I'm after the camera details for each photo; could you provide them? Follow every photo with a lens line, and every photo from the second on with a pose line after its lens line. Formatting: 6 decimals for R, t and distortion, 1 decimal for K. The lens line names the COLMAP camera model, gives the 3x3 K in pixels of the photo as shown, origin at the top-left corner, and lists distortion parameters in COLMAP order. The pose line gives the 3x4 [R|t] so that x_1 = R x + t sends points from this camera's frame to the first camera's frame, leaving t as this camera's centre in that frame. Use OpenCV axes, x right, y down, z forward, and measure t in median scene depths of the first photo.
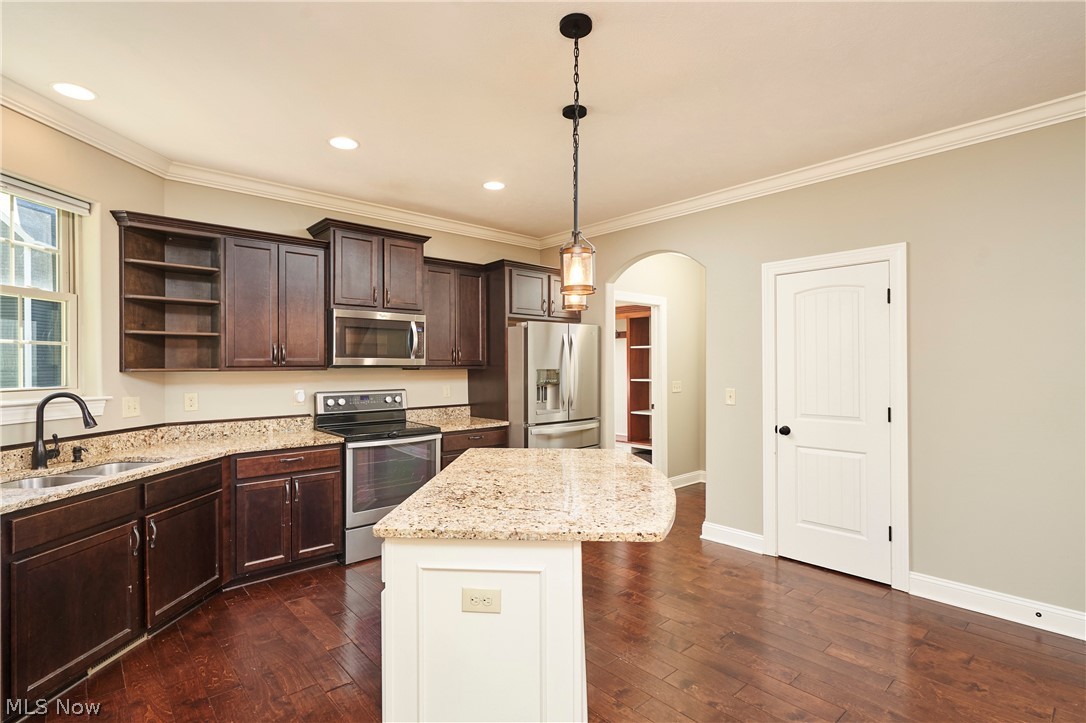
lens RADIAL K [[531.7, 0, 543.3], [0, 531.7, 364.3], [0, 0, 1]] dist [-0.000616, -0.000072]
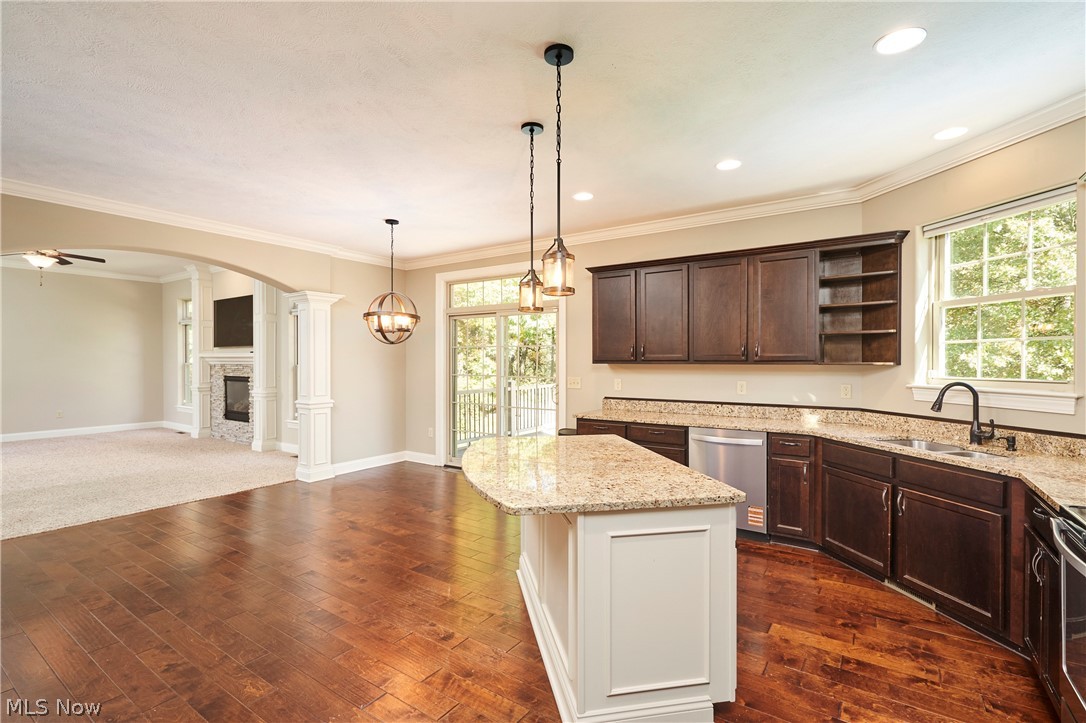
lens RADIAL K [[497.8, 0, 541.9], [0, 497.8, 363.5], [0, 0, 1]] dist [-0.002988, -0.000471]
pose [[-0.973454, -0.003980, -0.228847, 0.278334], [-0.004591, 0.999987, 0.002137, 0.011995], [0.228835, 0.003131, -0.973460, 1.844663]]
